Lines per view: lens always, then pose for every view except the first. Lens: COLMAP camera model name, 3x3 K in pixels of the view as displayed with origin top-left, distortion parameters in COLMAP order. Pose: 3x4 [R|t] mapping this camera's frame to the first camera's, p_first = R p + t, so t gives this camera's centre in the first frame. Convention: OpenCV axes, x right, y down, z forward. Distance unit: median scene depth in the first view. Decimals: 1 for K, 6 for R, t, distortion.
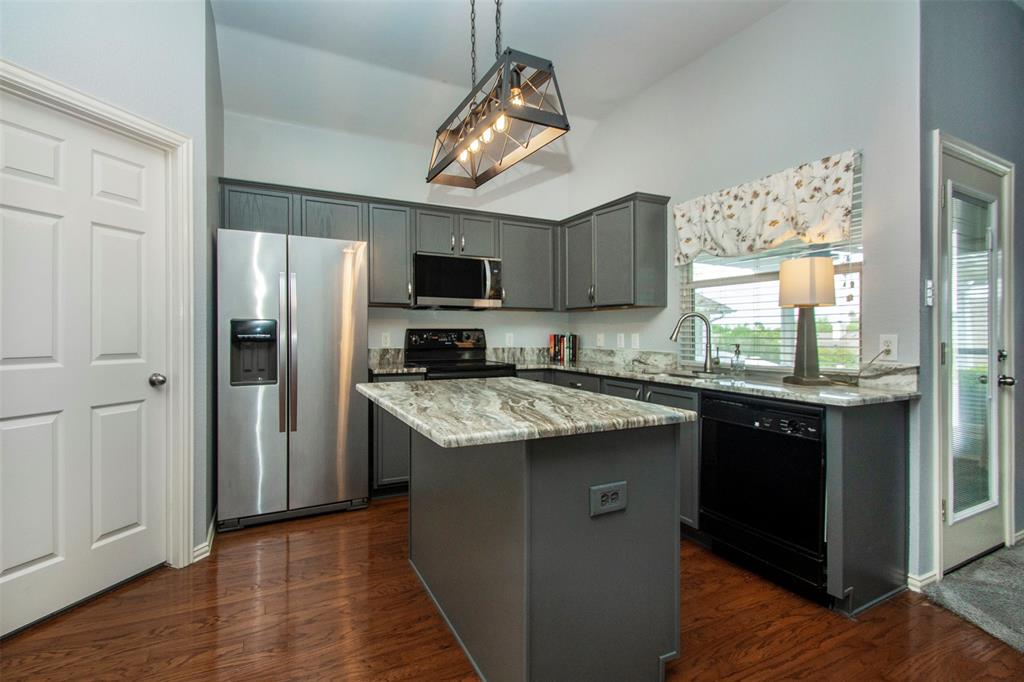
lens RADIAL K [[482.9, 0, 486.7], [0, 482.9, 331.1], [0, 0, 1]] dist [-0.000881, -0.000234]
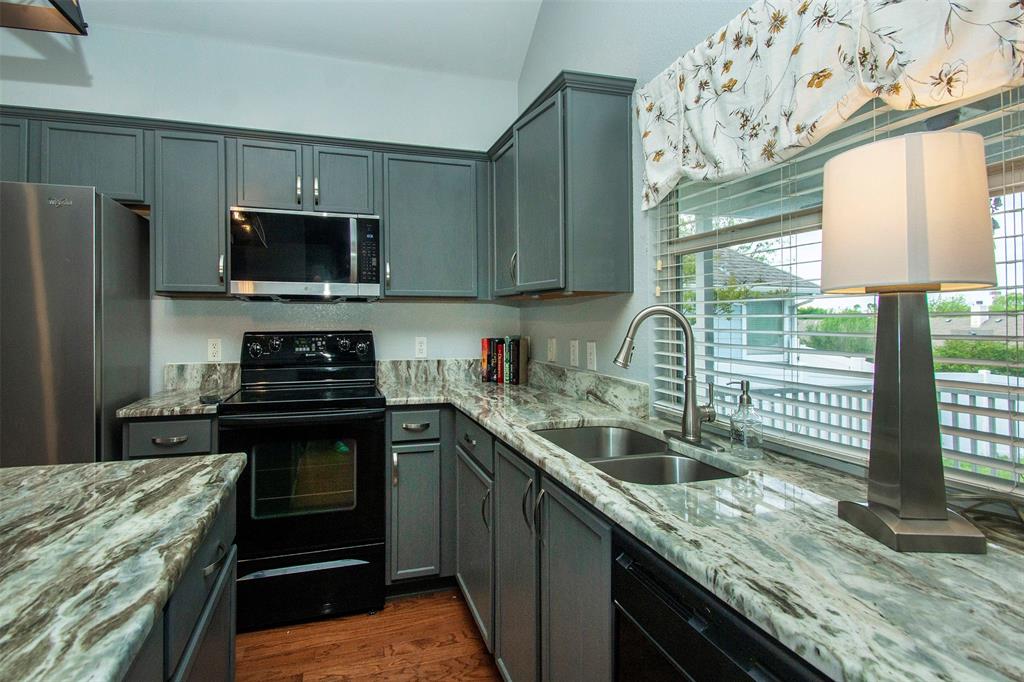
lens RADIAL K [[507.2, 0, 514.7], [0, 507.2, 303.5], [0, 0, 1]] dist [0.000065, -0.011227]
pose [[0.988962, -0.009478, -0.147866, 0.327282], [0.005739, 0.999653, -0.025696, -0.025716], [0.148058, 0.024563, 0.988674, 0.449954]]
